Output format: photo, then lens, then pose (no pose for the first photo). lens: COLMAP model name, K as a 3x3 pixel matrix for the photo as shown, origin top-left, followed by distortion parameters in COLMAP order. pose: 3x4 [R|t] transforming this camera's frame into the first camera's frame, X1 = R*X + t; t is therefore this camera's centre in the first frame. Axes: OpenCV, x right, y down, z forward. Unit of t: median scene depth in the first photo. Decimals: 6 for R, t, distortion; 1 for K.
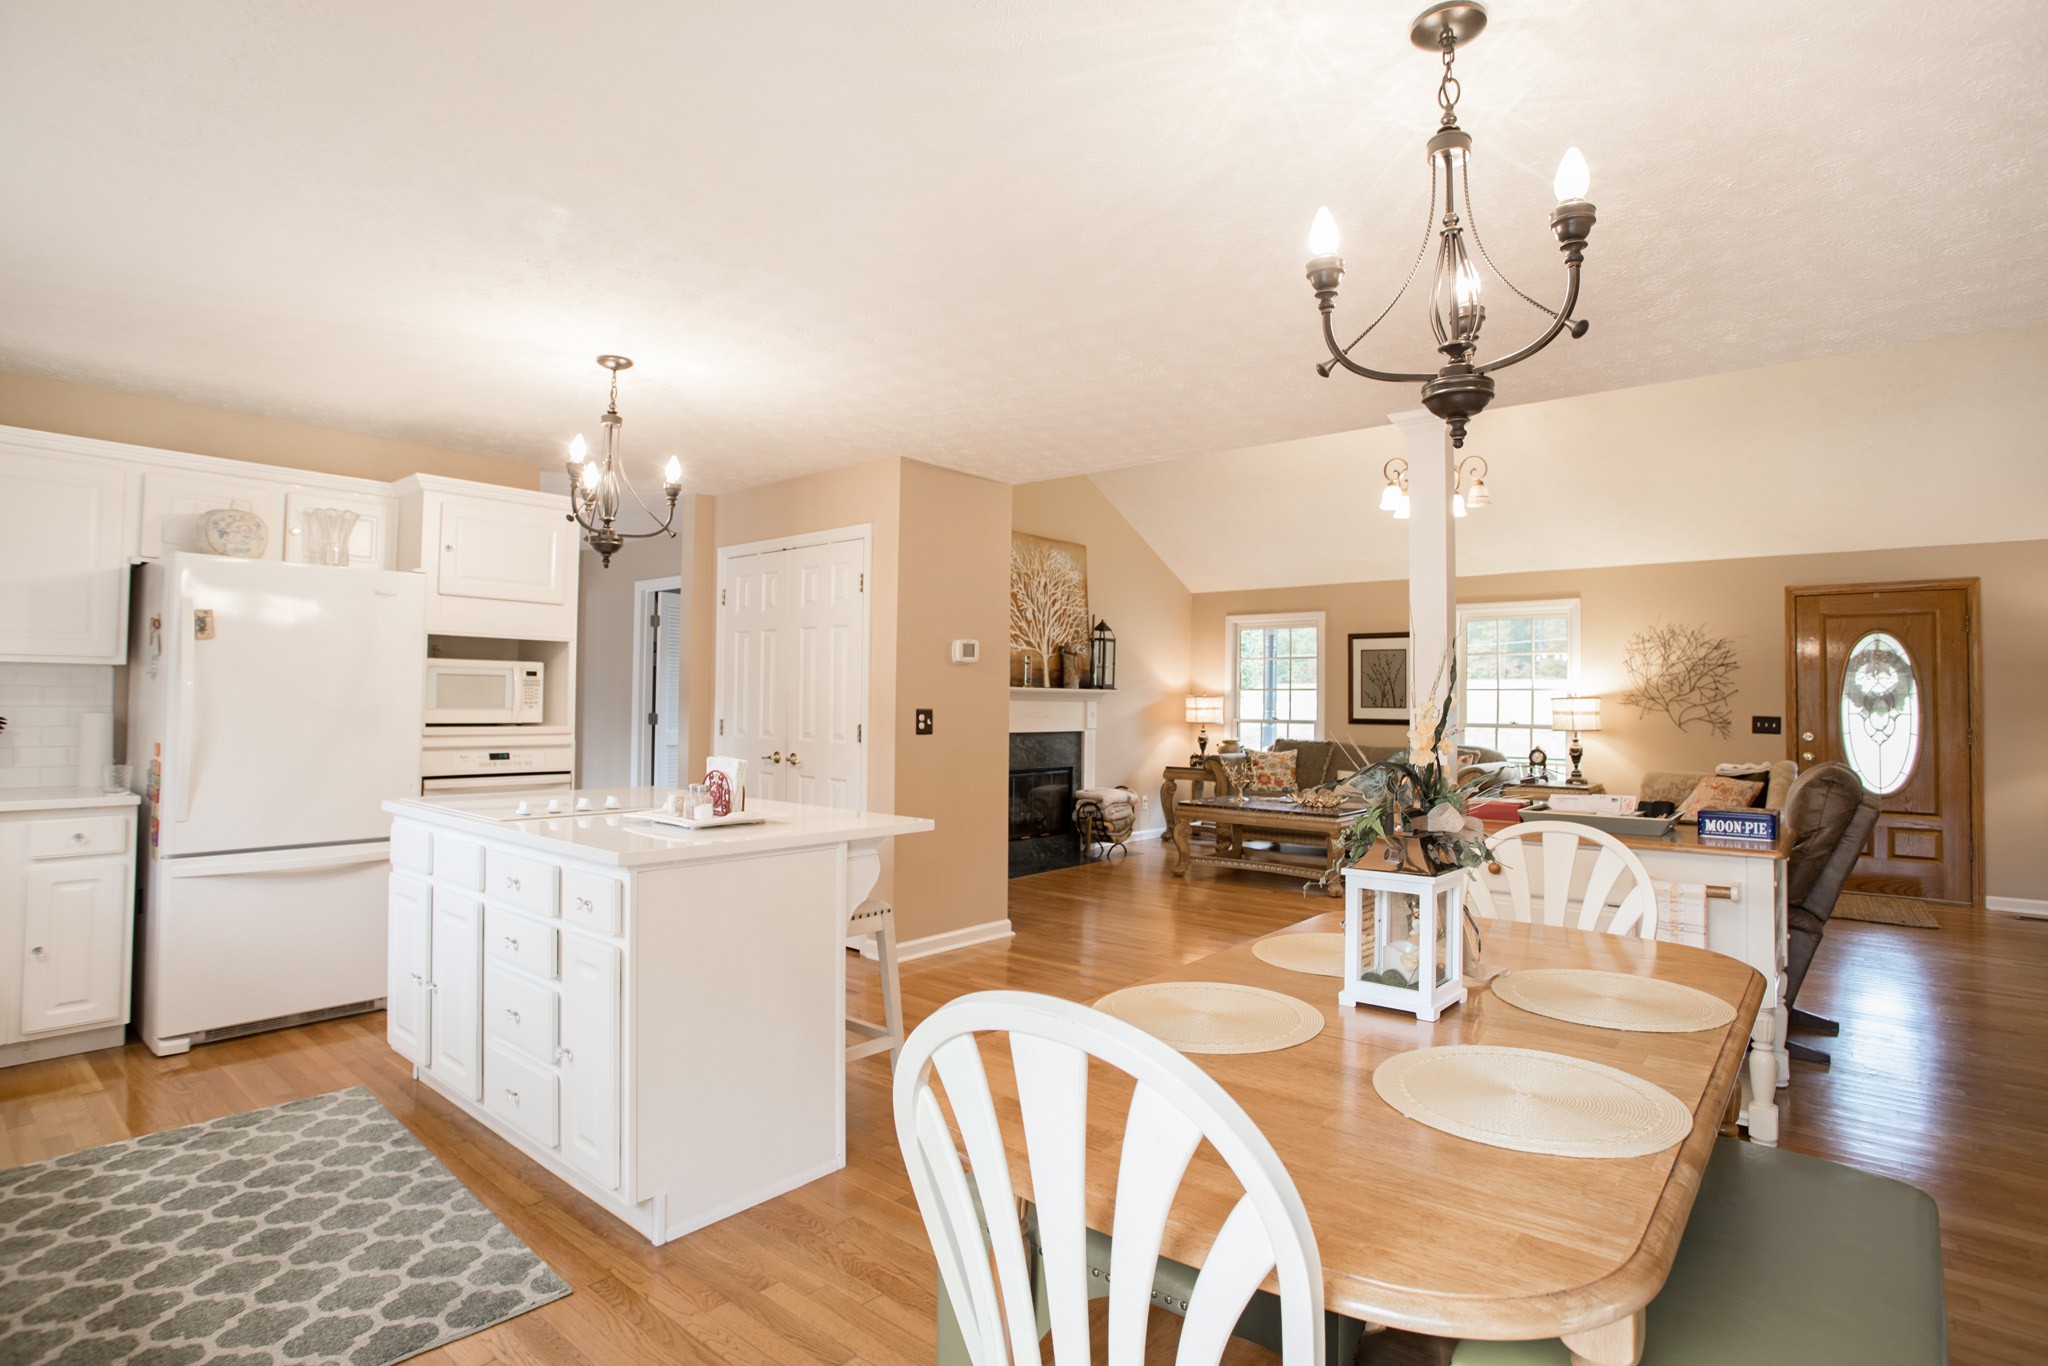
lens RADIAL K [[1019.8, 0, 1105.3], [0, 1019.8, 666.9], [0, 0, 1]] dist [-0.057447, 0.012877]
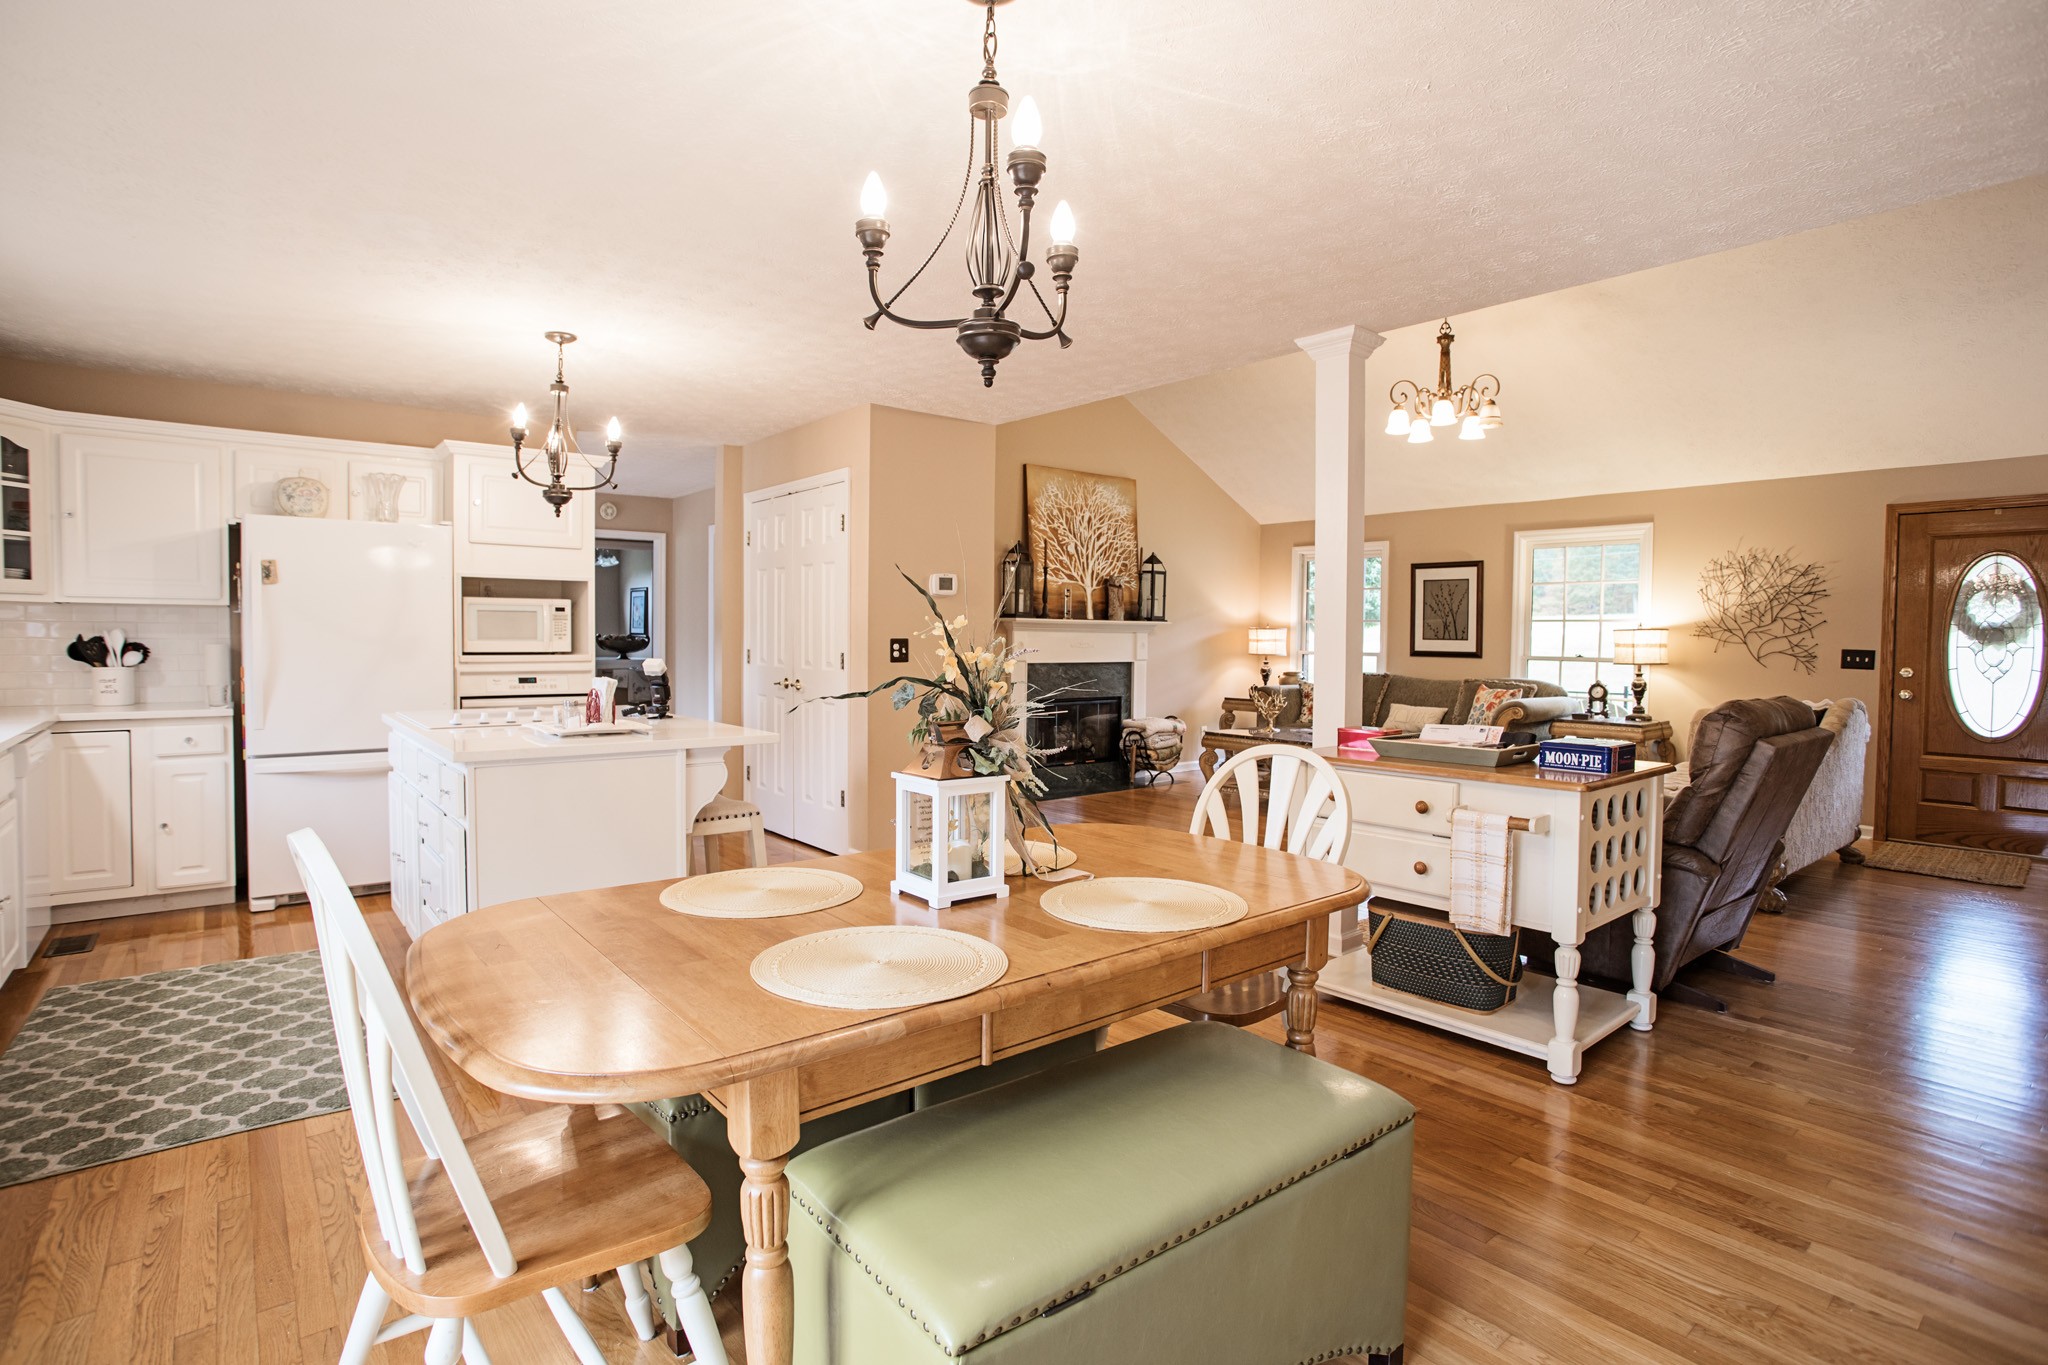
lens RADIAL K [[1019.8, 0, 1087.5], [0, 1019.8, 665.1], [0, 0, 1]] dist [-0.057447, 0.012877]
pose [[0.980735, 0.004033, -0.195303, 0.229650], [0.008118, 0.998082, 0.061374, 0.004330], [0.195176, -0.061777, 0.978821, -0.019256]]
